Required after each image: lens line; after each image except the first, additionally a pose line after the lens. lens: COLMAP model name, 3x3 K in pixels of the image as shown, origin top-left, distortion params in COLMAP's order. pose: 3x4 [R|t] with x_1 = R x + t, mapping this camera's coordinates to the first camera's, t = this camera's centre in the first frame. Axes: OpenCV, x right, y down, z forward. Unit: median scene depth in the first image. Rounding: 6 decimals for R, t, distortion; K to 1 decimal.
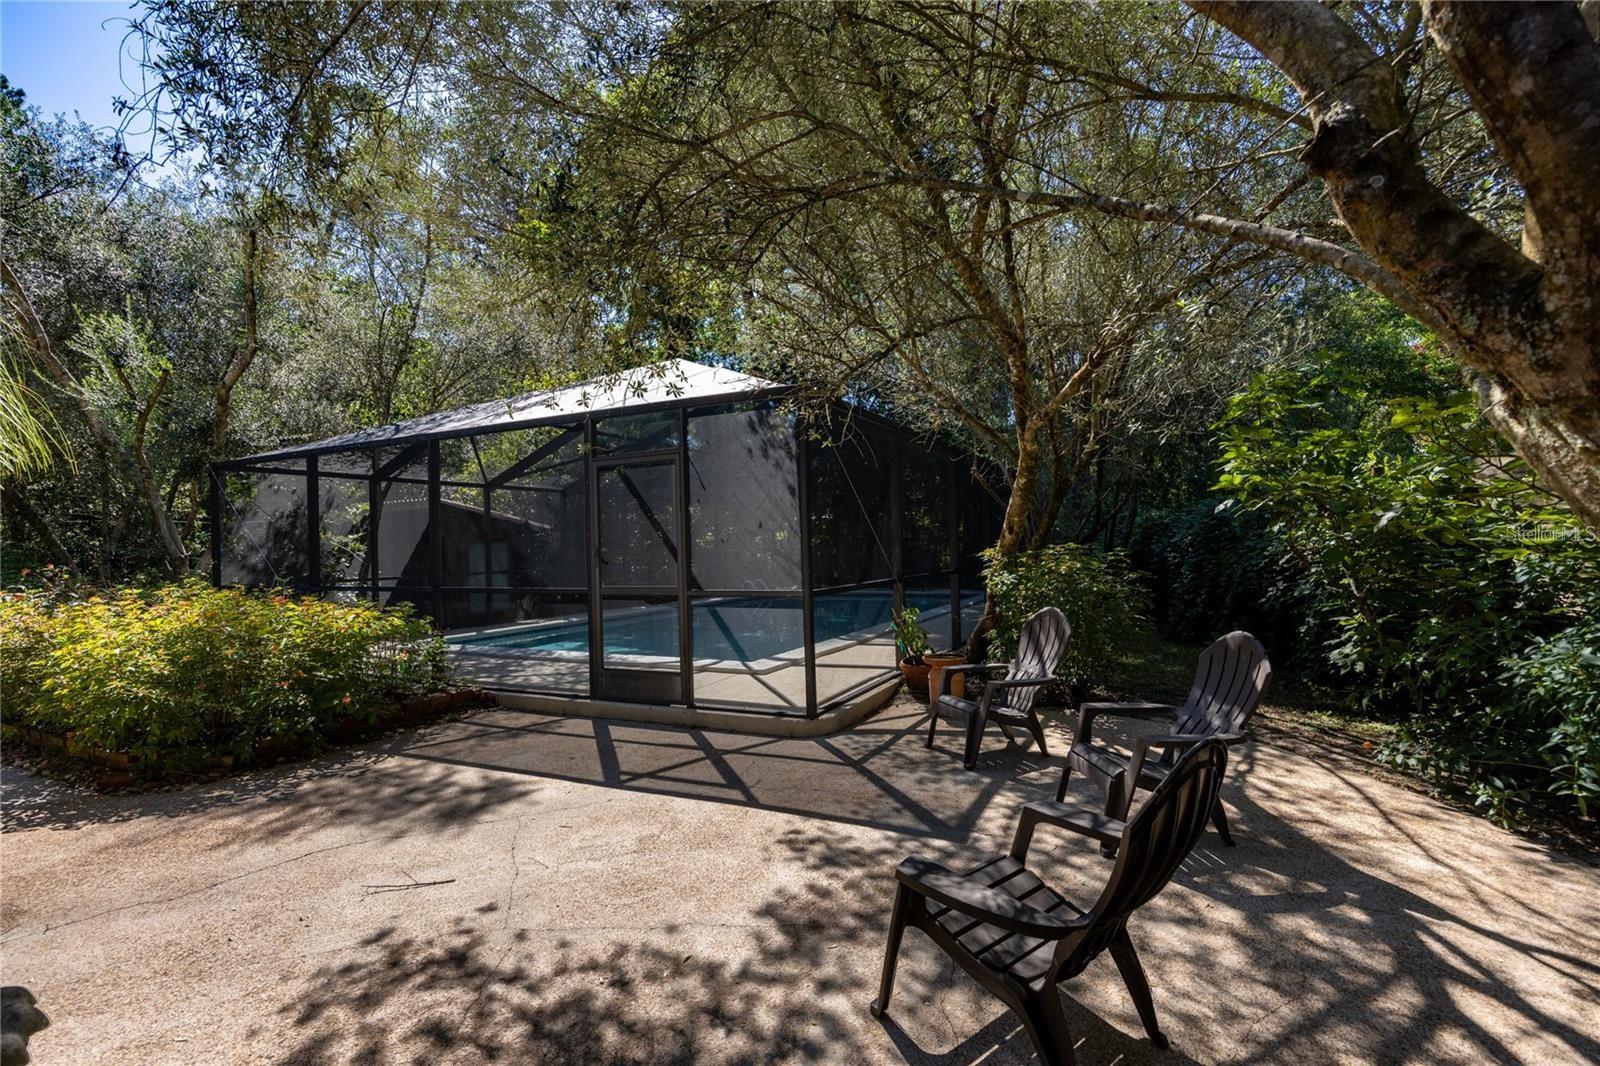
lens RADIAL K [[750.1, 0, 793.2], [0, 750.1, 579.7], [0, 0, 1]] dist [-0.004776, -0.000586]
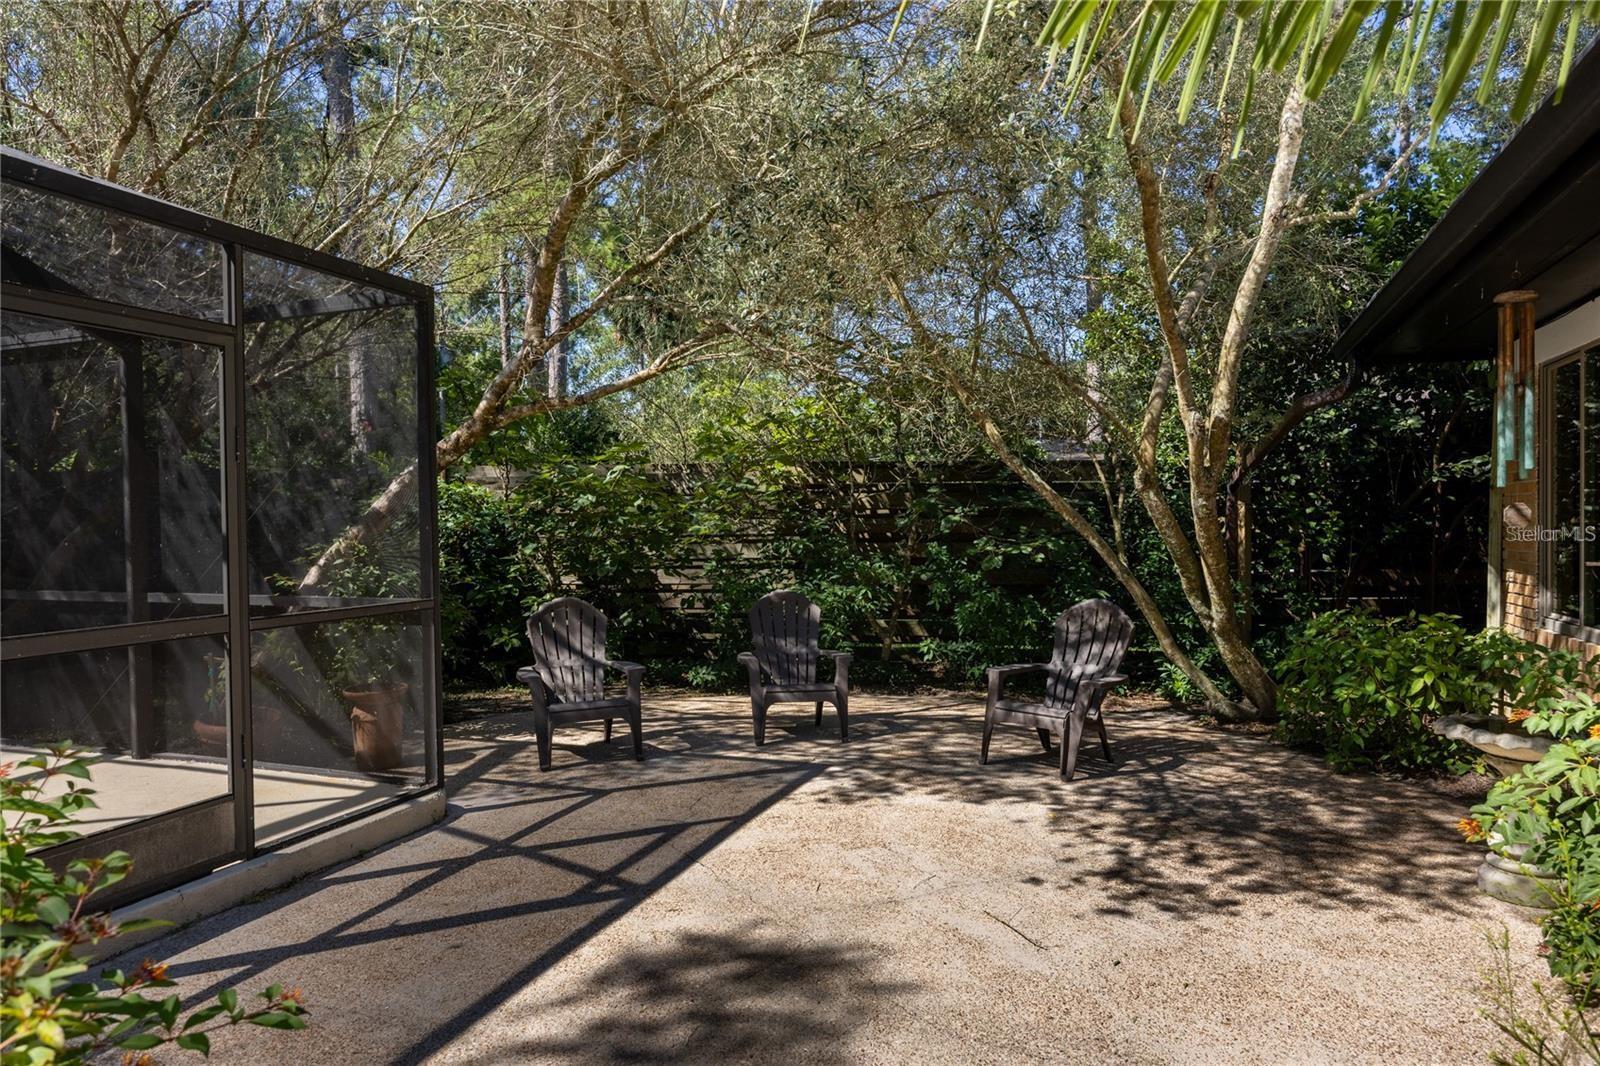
lens RADIAL K [[1000.4, 0, 801.1], [0, 1000.4, 535.0], [0, 0, 1]] dist [-0.003963, -0.000475]
pose [[-0.111785, 0.014093, 0.993632, -1.626518], [0.058035, 0.998285, -0.007630, -0.030847], [-0.992036, 0.056813, -0.112412, 1.362674]]
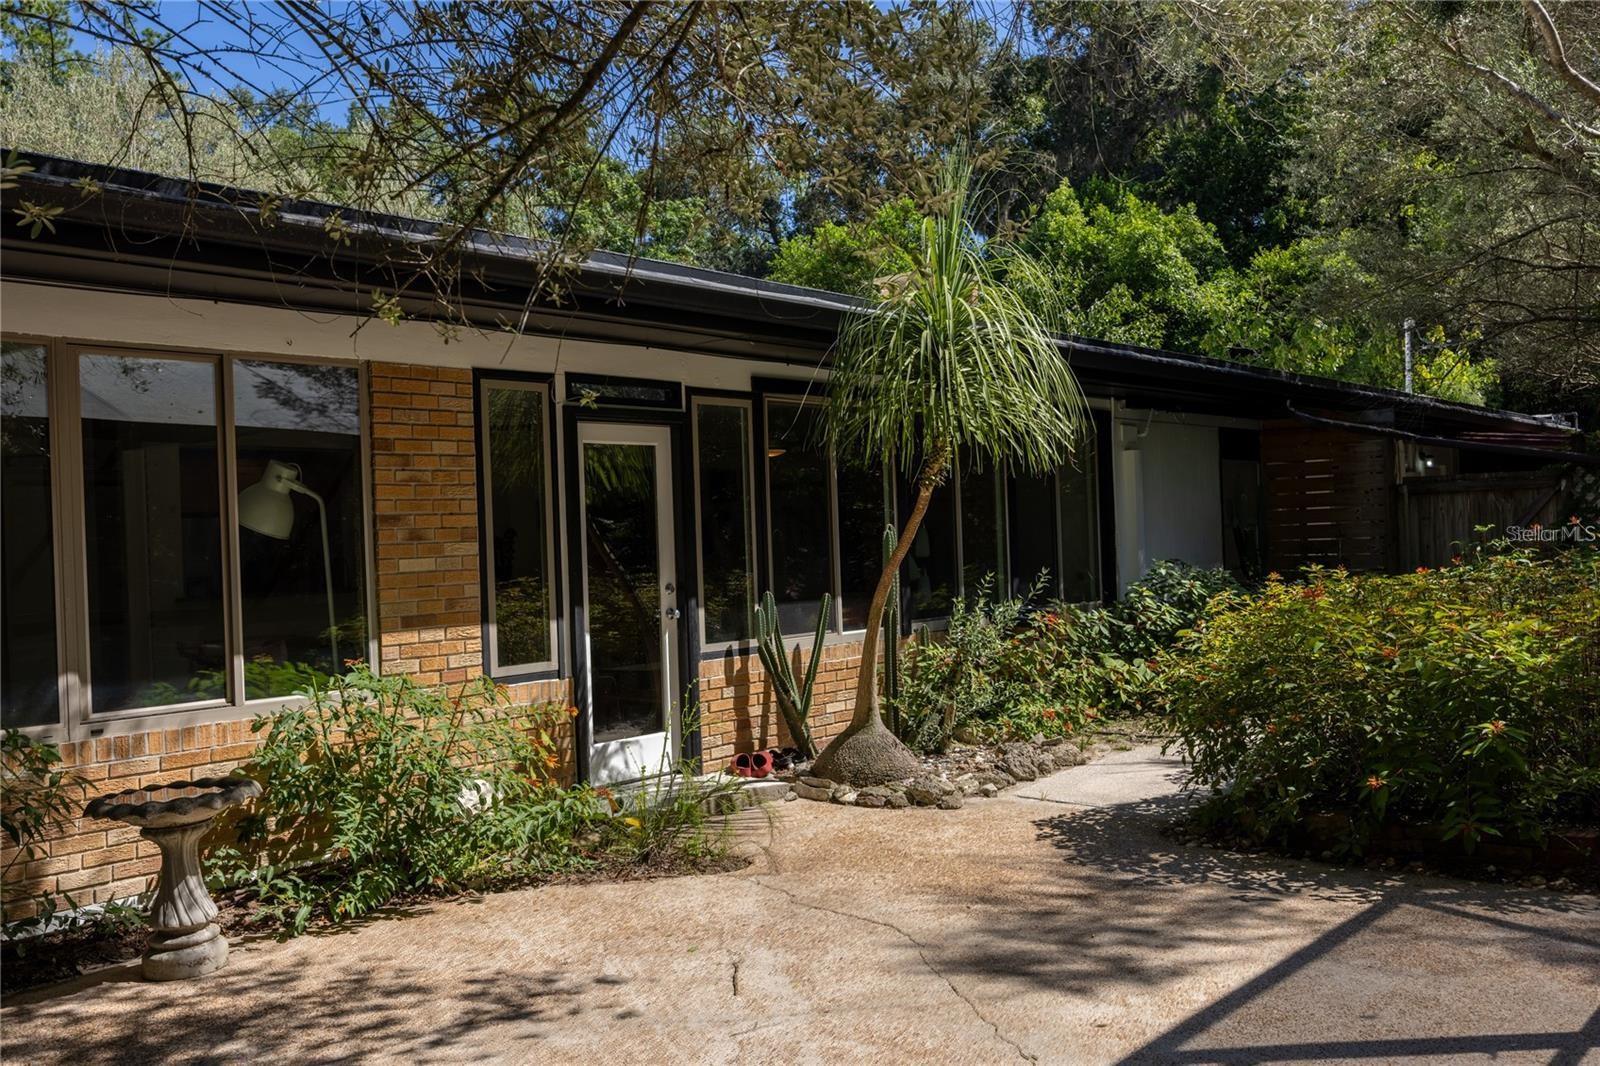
lens RADIAL K [[1358.2, 0, 788.5], [0, 1358.2, 535.4], [0, 0, 1]] dist [0.014123, 0.004601]
pose [[-0.239972, 0.027946, -0.970377, 0.862758], [0.004130, 0.999606, 0.027766, -0.092235], [0.970771, 0.002655, -0.239993, 1.424947]]
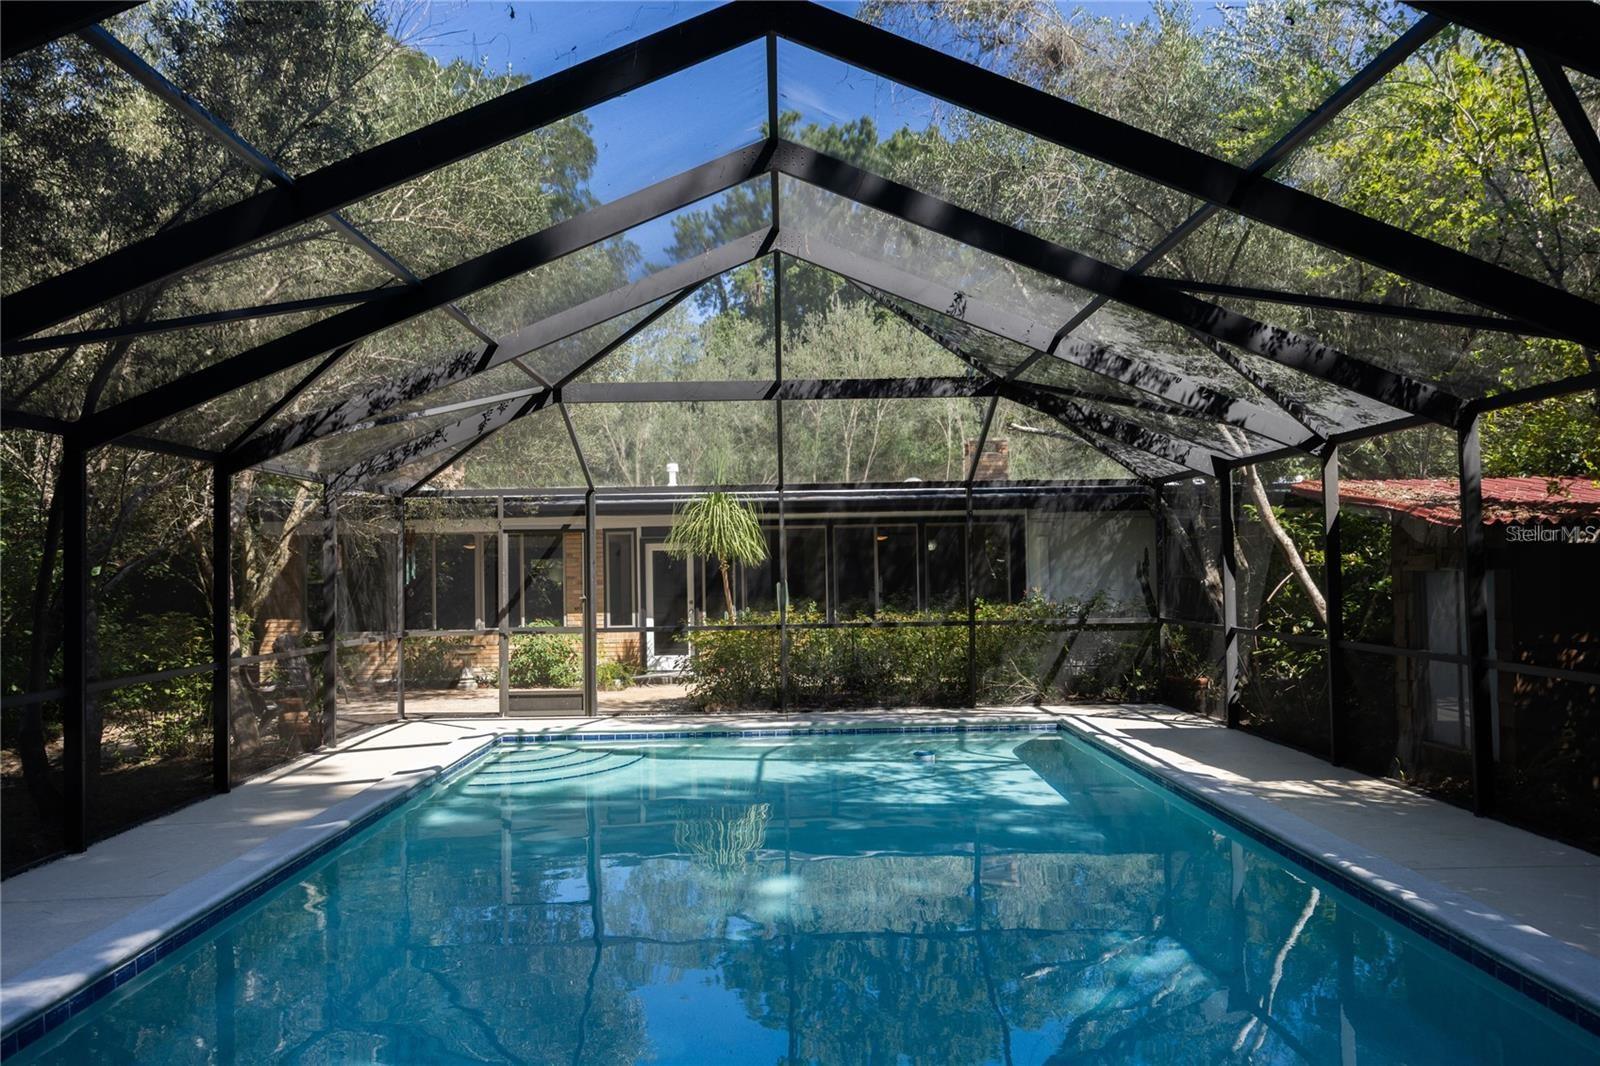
lens RADIAL K [[1172.0, 0, 798.2], [0, 1172.0, 527.1], [0, 0, 1]] dist [-0.001490, -0.000587]
pose [[-0.875855, 0.027933, -0.481765, 0.809410], [0.024742, 0.999610, 0.012978, -0.370164], [0.481940, -0.000553, -0.876204, 6.074202]]
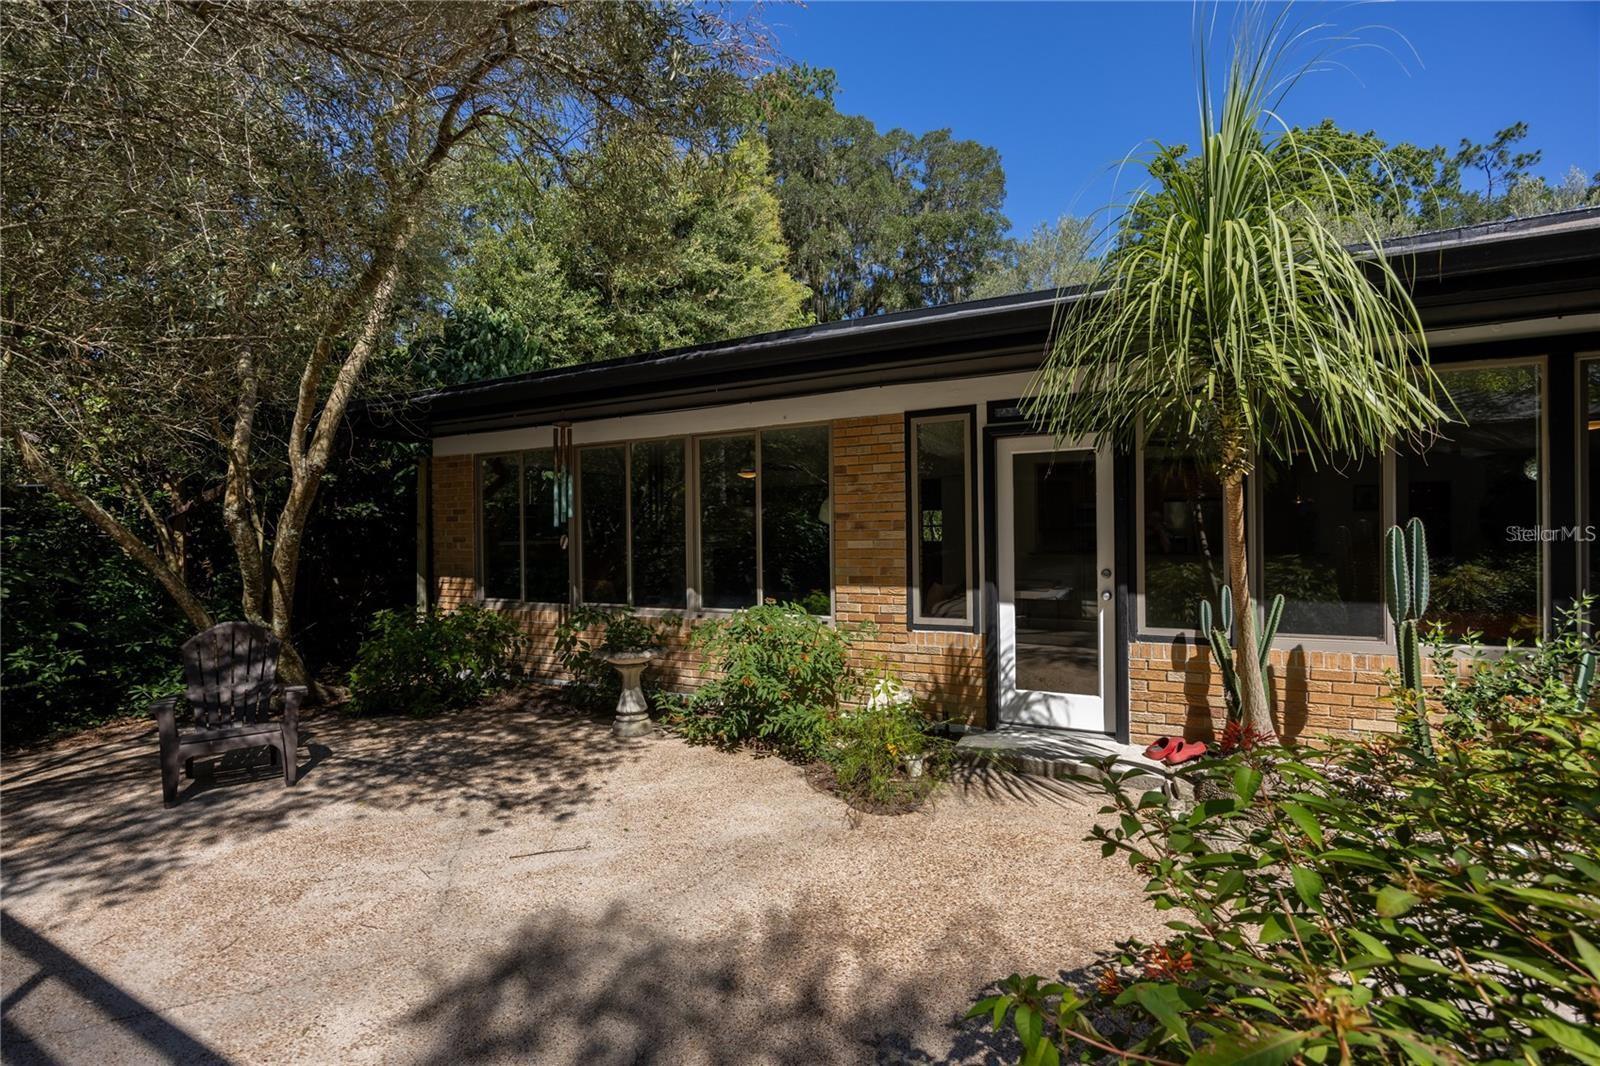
lens RADIAL K [[687.9, 0, 806.3], [0, 687.9, 536.7], [0, 0, 1]] dist [-0.019940, 0.003891]
pose [[-0.998957, 0.036500, -0.027421, -0.892505], [0.035217, 0.998324, 0.045914, -0.091349], [0.029051, 0.044900, -0.998569, 2.044811]]
